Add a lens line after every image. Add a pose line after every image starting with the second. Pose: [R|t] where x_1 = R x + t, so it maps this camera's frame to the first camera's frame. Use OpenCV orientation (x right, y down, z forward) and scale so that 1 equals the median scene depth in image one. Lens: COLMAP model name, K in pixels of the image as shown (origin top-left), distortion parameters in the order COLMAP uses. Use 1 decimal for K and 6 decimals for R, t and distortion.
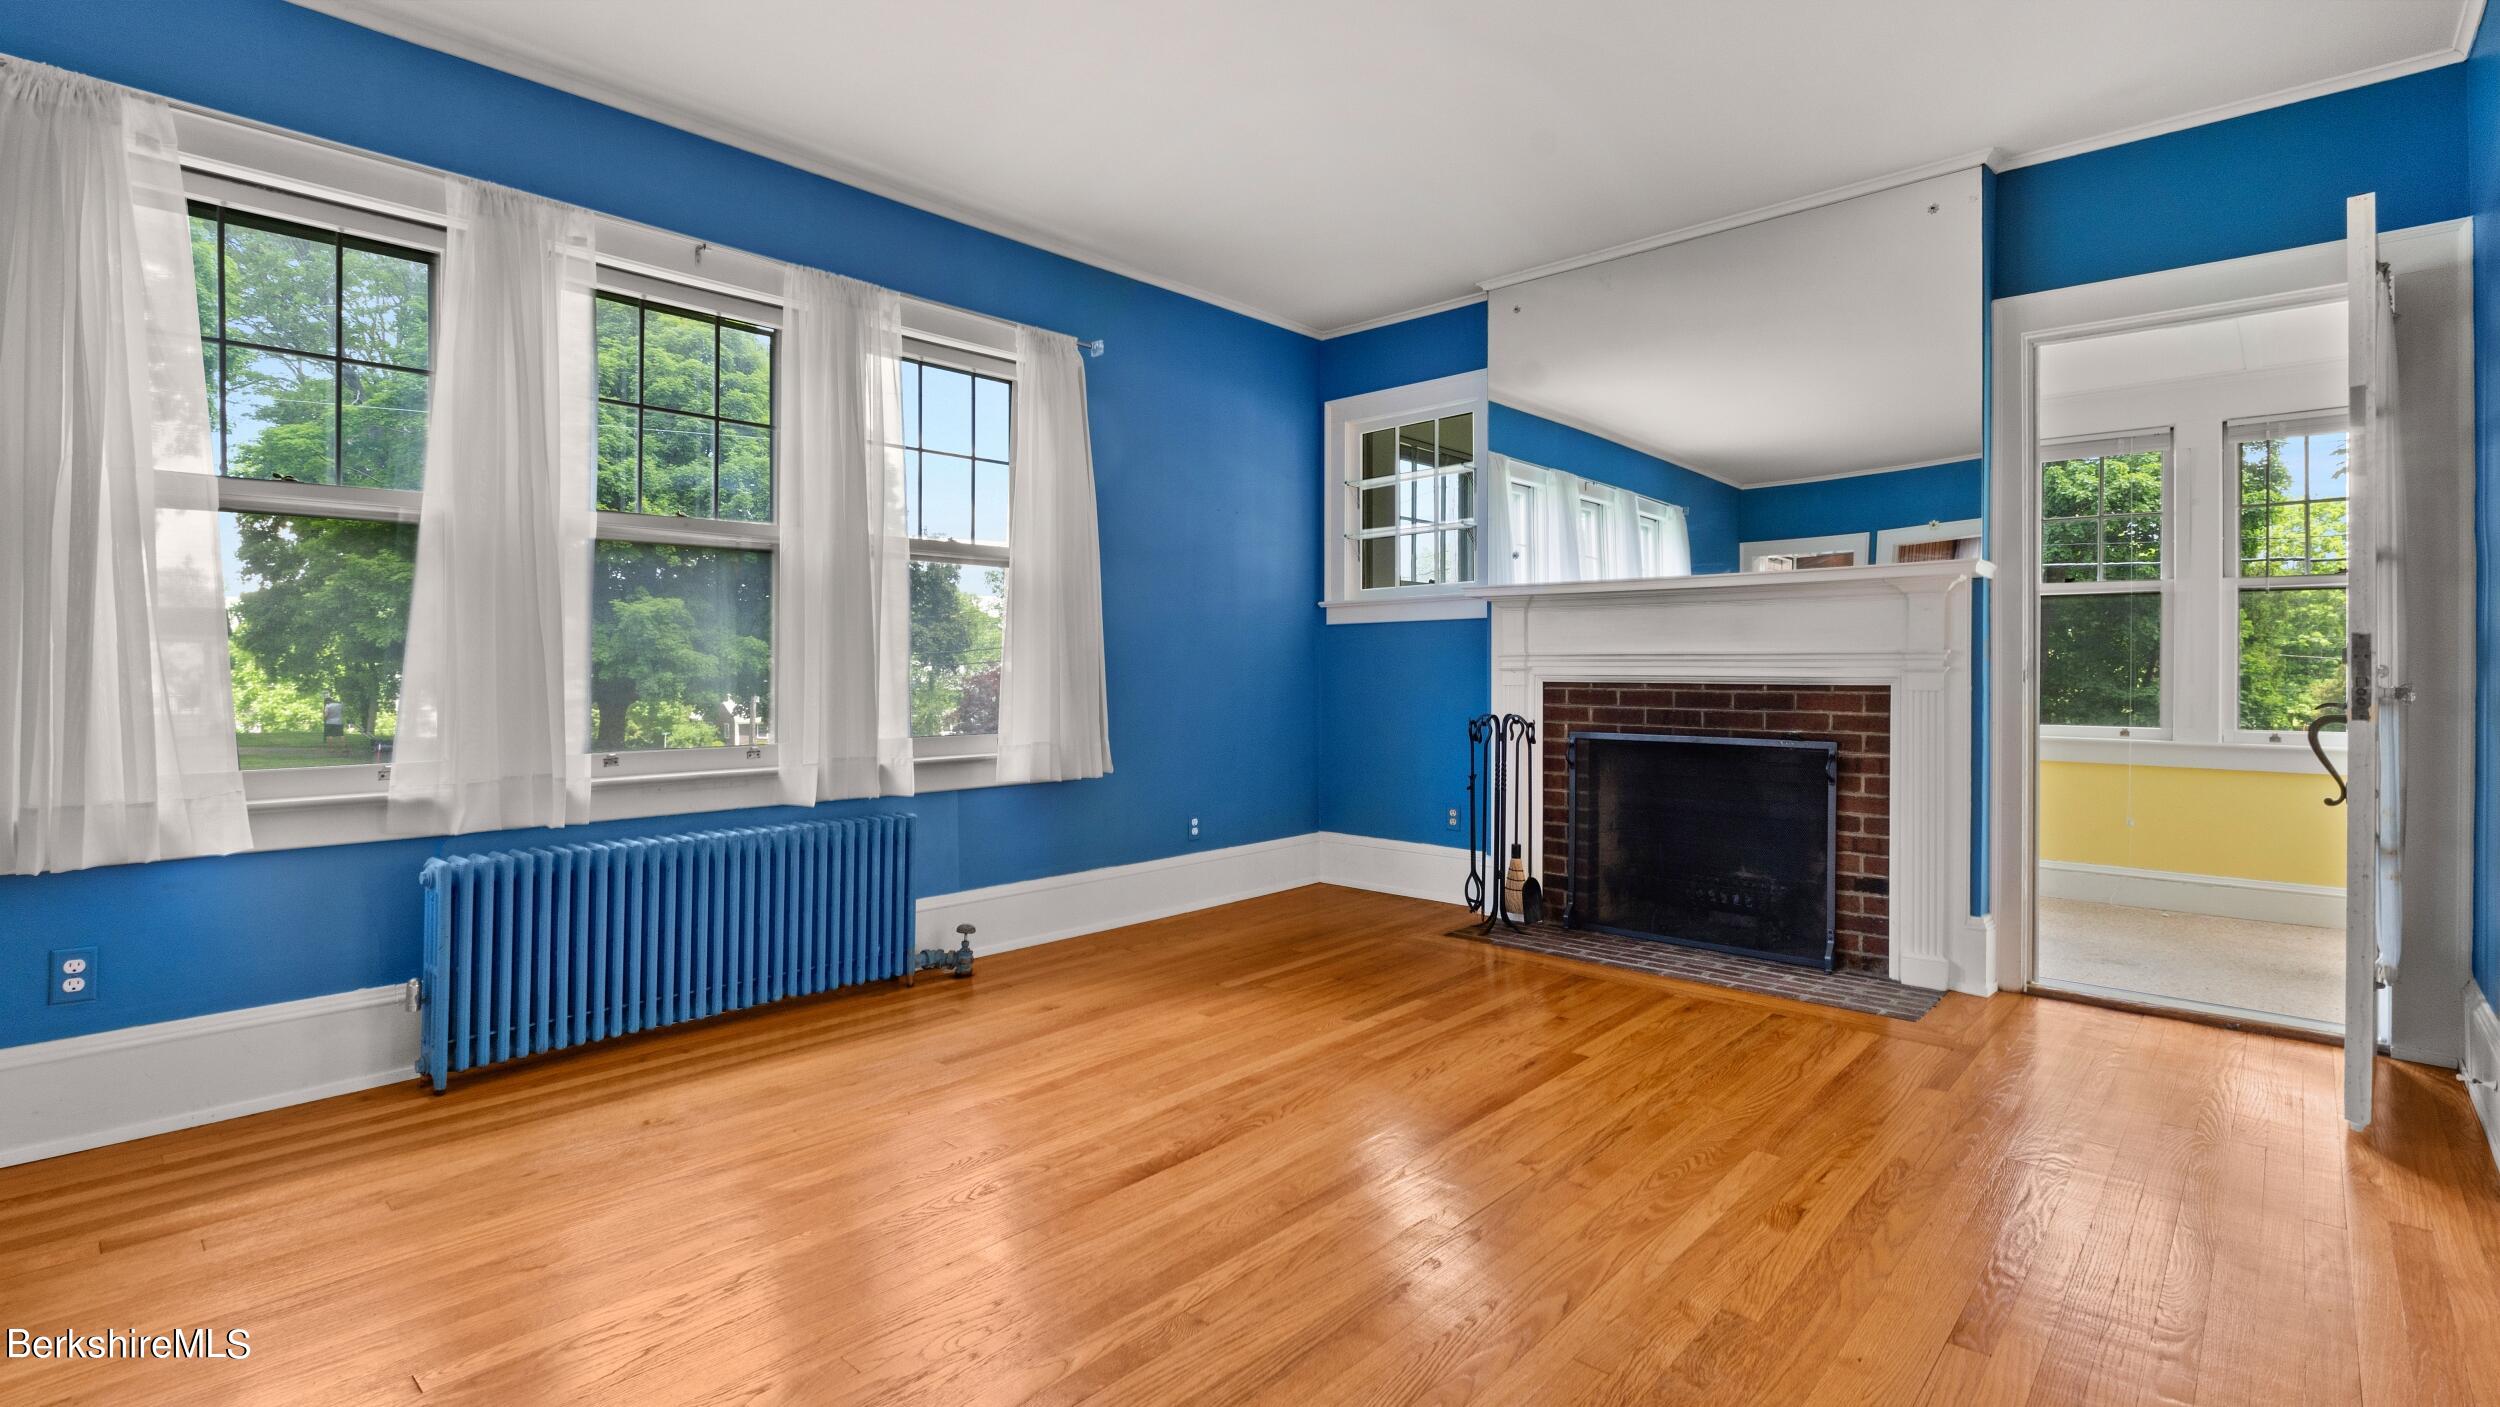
lens RADIAL K [[1161.5, 0, 1295.7], [0, 1161.5, 666.9], [0, 0, 1]] dist [-0.008553, 0.000222]
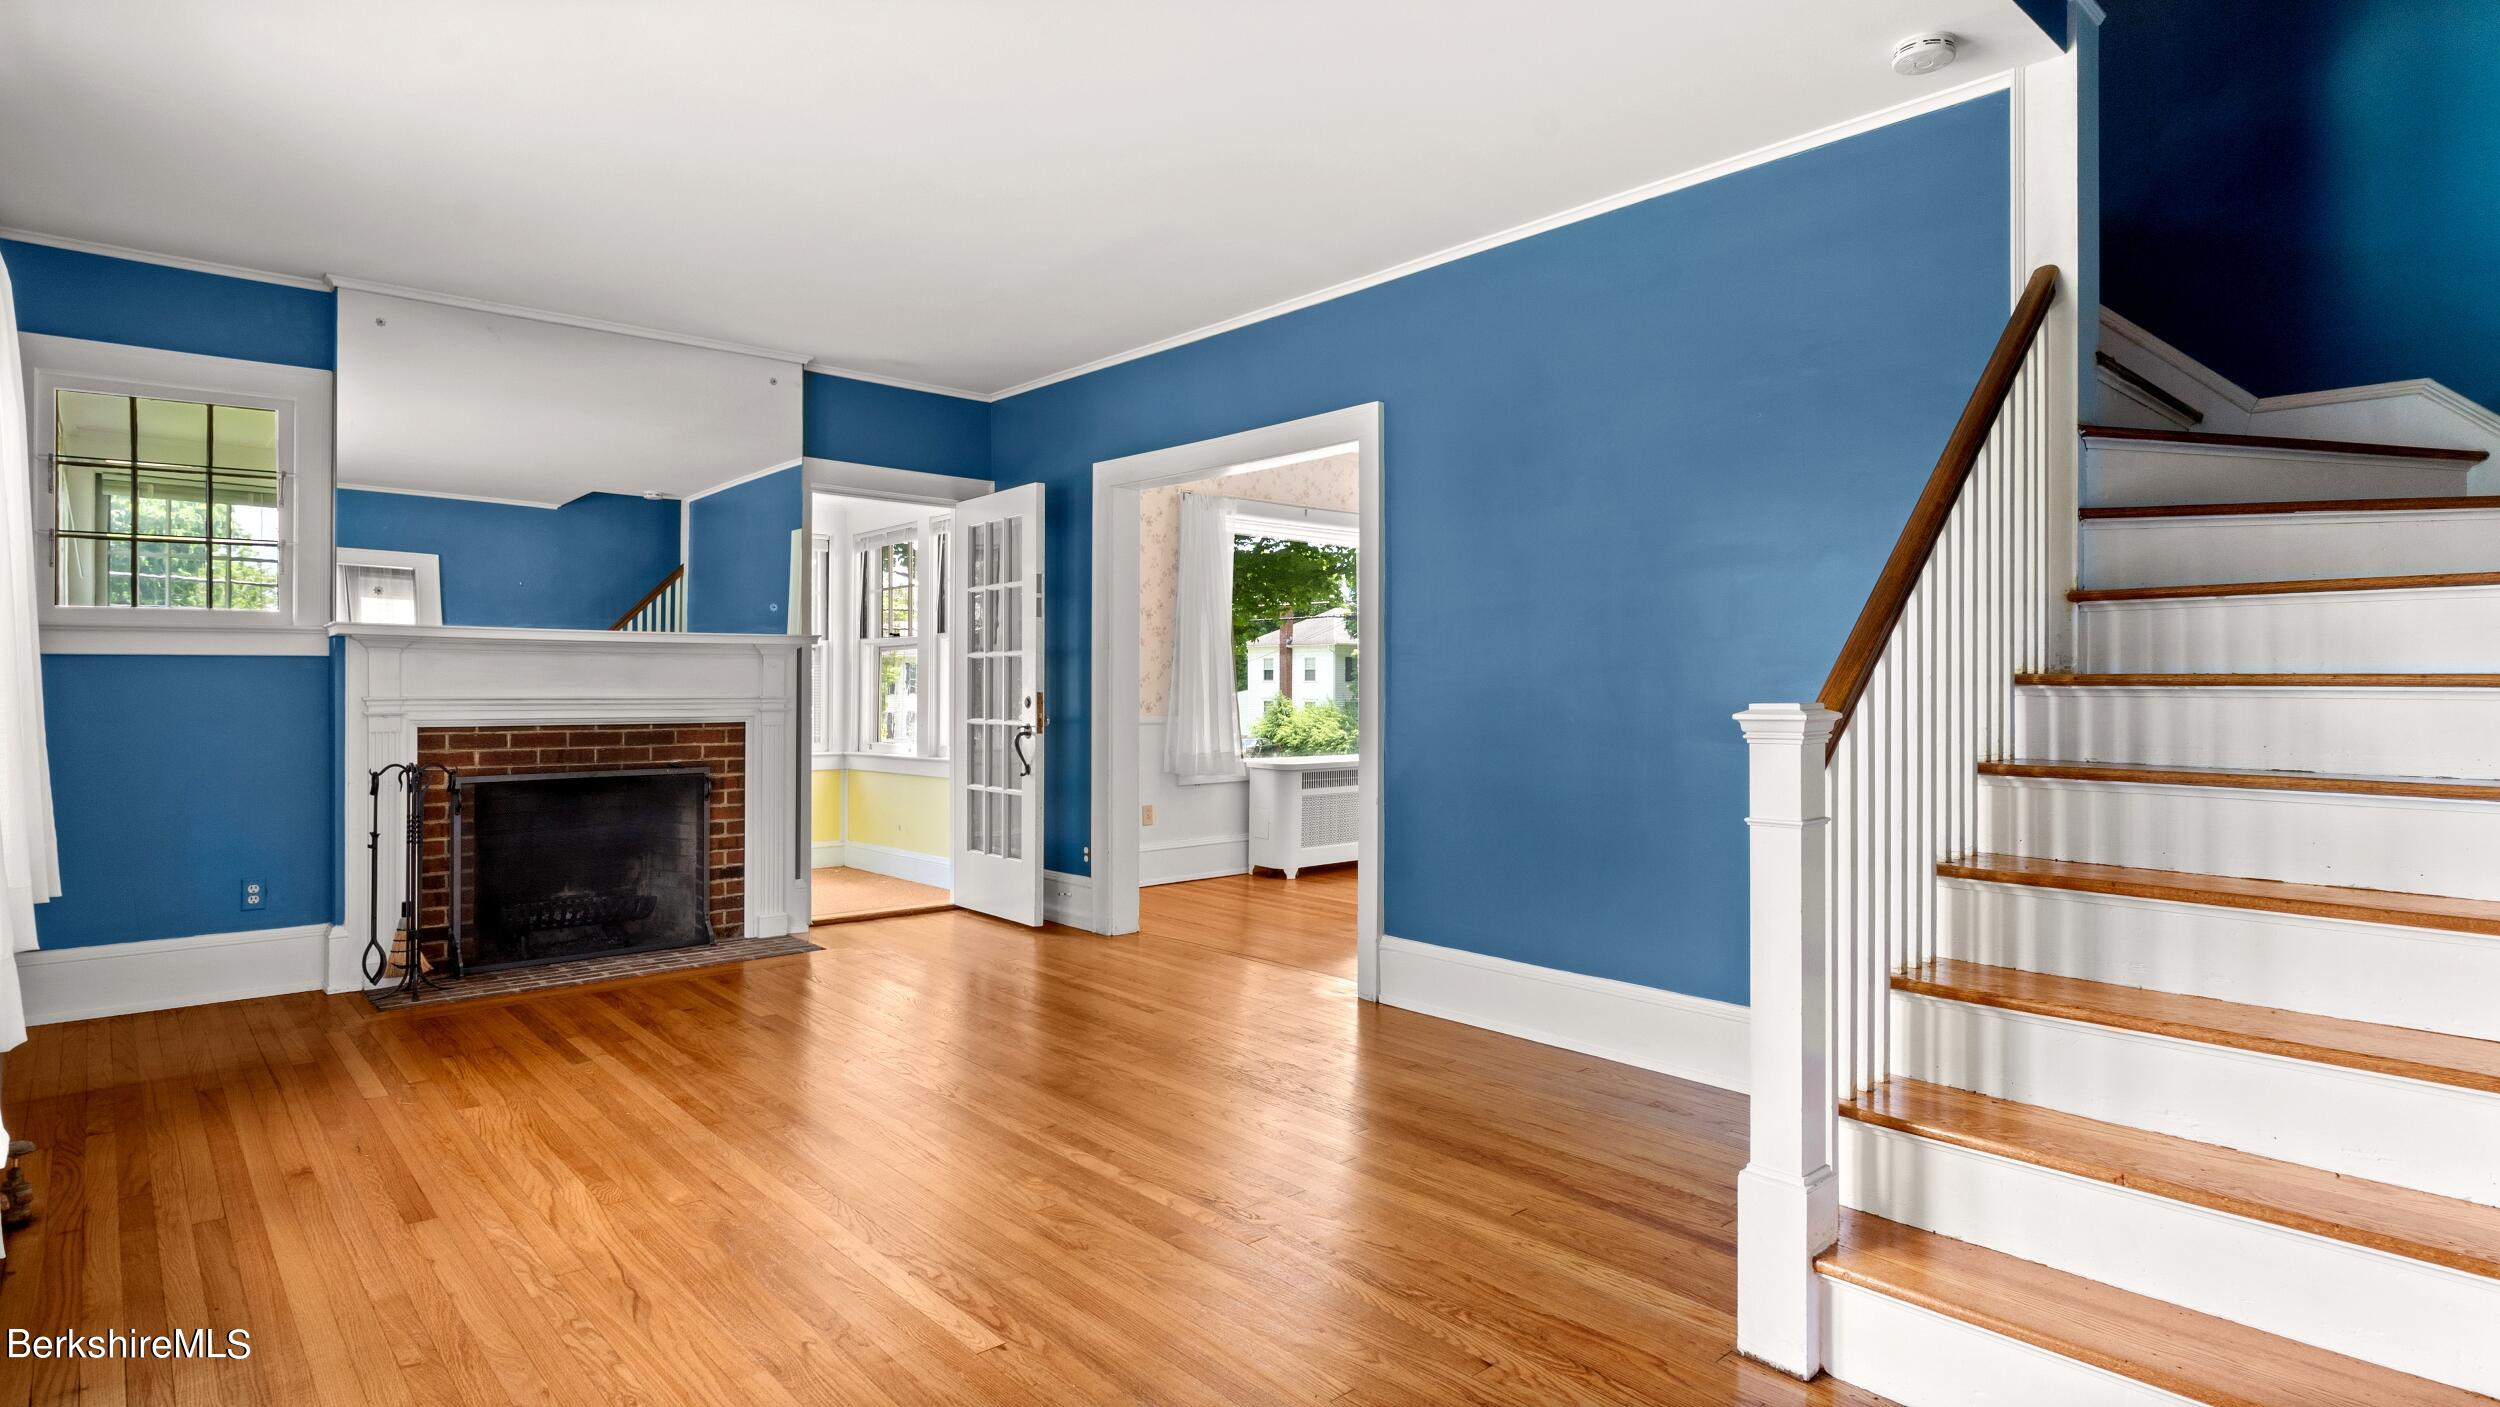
lens RADIAL K [[1231.4, 0, 1259.4], [0, 1231.4, 682.5], [0, 0, 1]] dist [-0.008028, 0.000430]
pose [[0.103582, 0.003784, 0.994614, -0.851645], [-0.004176, 0.999986, -0.003369, -0.027698], [-0.994612, -0.003804, 0.103596, 0.253138]]
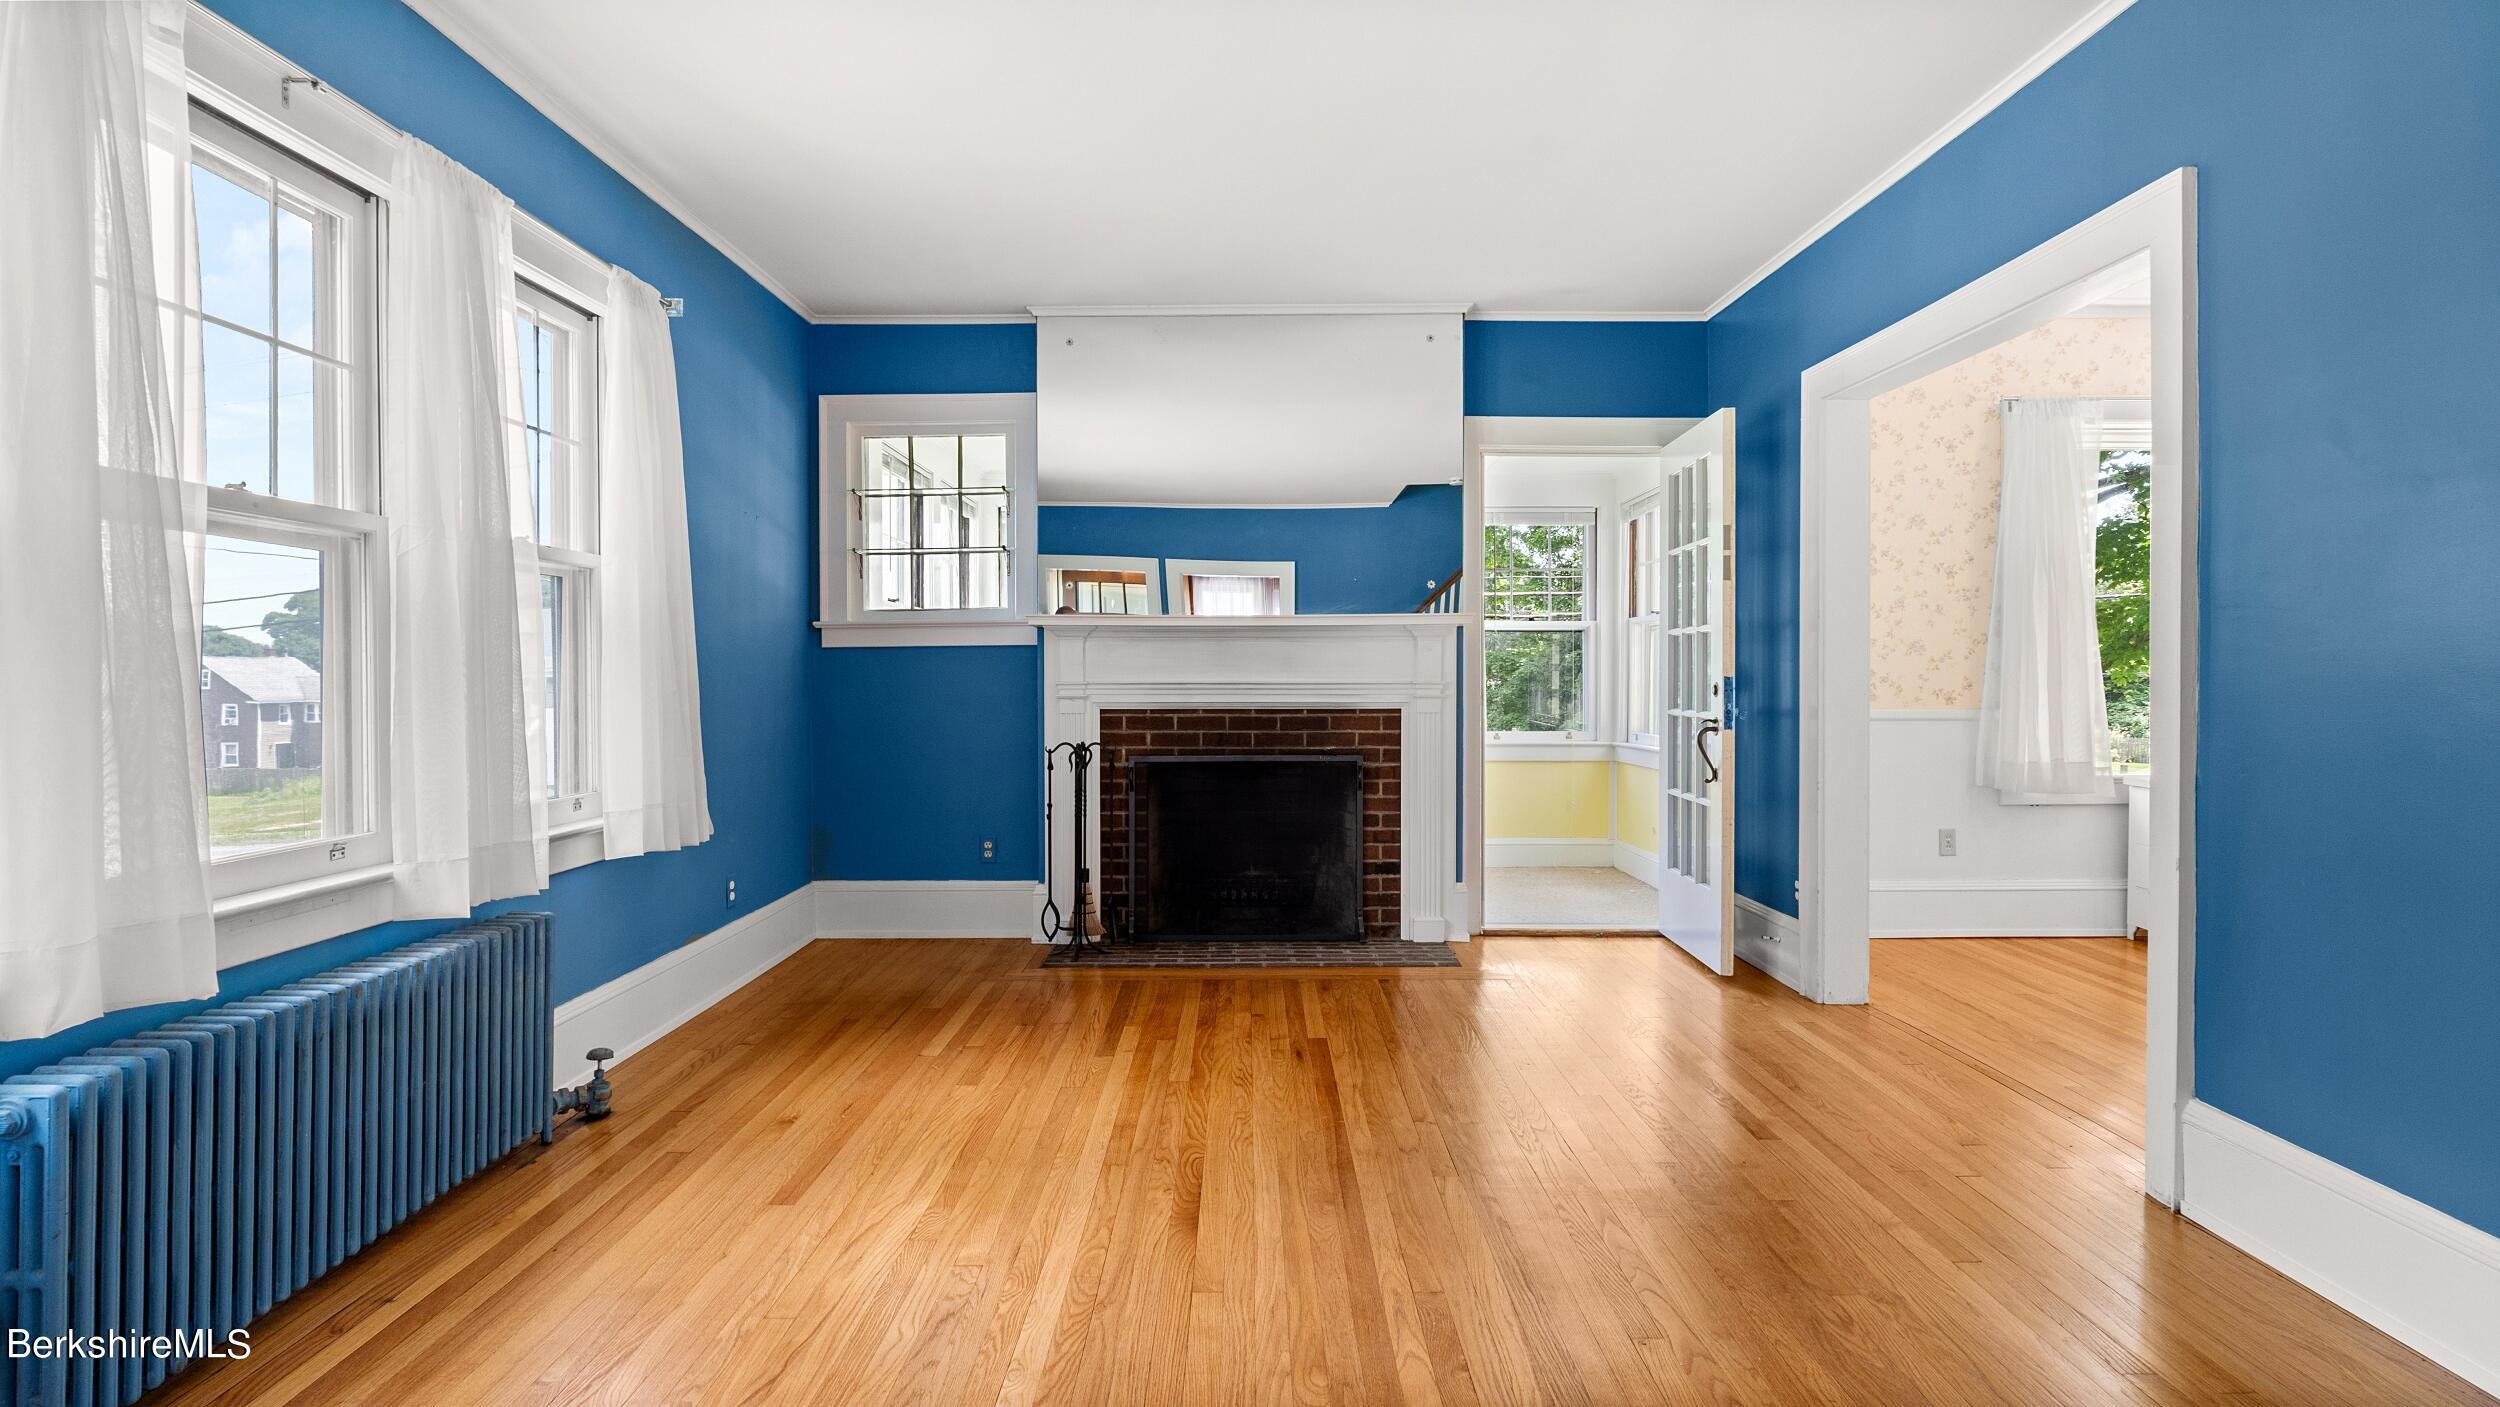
lens RADIAL K [[1231.4, 0, 1285.3], [0, 1231.4, 677.3], [0, 0, 1]] dist [-0.008028, 0.000430]
pose [[0.734944, -0.004639, 0.678112, -0.489020], [0.000123, 0.999977, 0.006708, -0.027148], [-0.678128, -0.004847, 0.734928, 0.098238]]
